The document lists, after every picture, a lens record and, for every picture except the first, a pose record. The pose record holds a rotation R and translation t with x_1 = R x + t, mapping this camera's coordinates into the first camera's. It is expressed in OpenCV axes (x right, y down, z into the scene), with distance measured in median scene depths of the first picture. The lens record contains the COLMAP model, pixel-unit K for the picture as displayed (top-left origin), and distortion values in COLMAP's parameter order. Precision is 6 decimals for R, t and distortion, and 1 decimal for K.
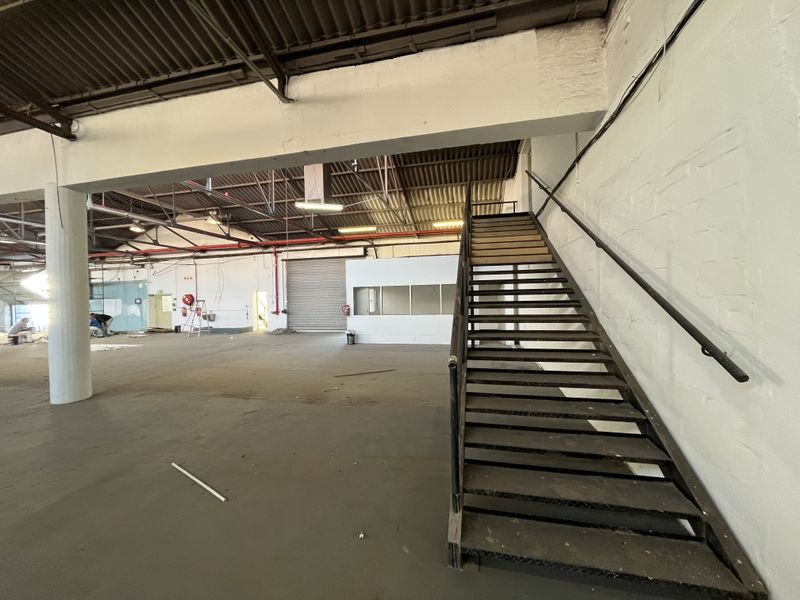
lens RADIAL K [[324.0, 0, 397.4], [0, 324.0, 299.6], [0, 0, 1]] dist [-0.006323, 0.000009]
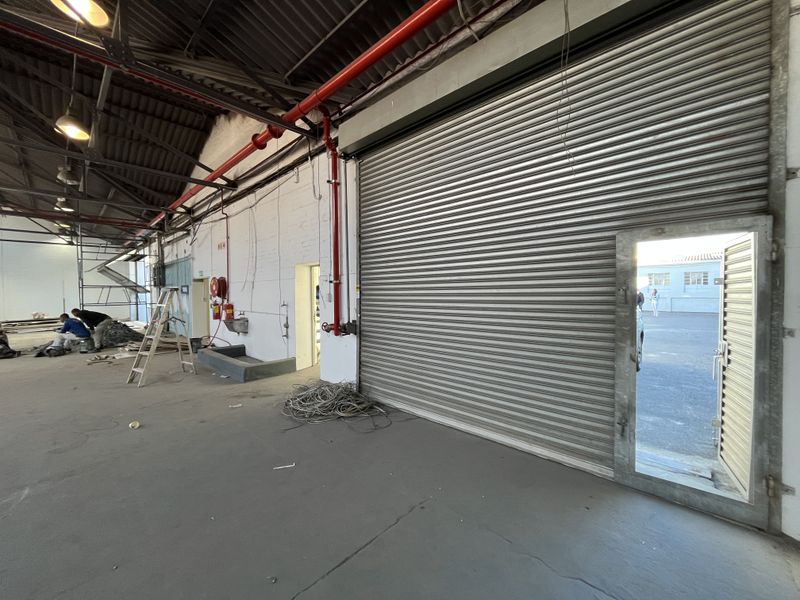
lens RADIAL K [[324.0, 0, 400.6], [0, 324.0, 296.6], [0, 0, 1]] dist [-0.006323, 0.000009]
pose [[0.870150, 0.021083, -0.492336, -0.159734], [-0.010331, 0.999645, 0.024548, -0.000938], [0.492679, -0.016274, 0.870059, 0.764534]]
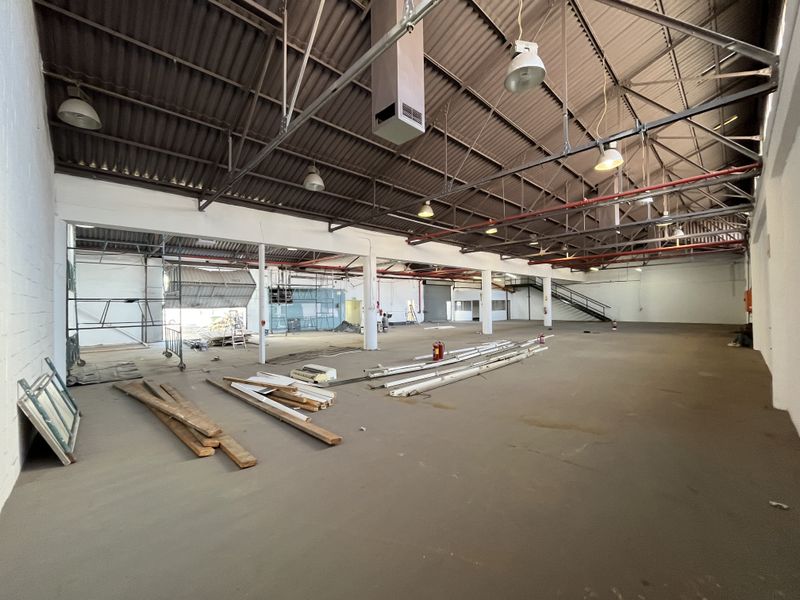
lens RADIAL K [[324.0, 0, 401.5], [0, 324.0, 300.5], [0, 0, 1]] dist [-0.006323, 0.000009]
pose [[0.535643, 0.022467, 0.844146, -2.037480], [-0.004468, 0.999707, -0.023772, 0.018404], [-0.844433, 0.008961, 0.535587, 0.098645]]
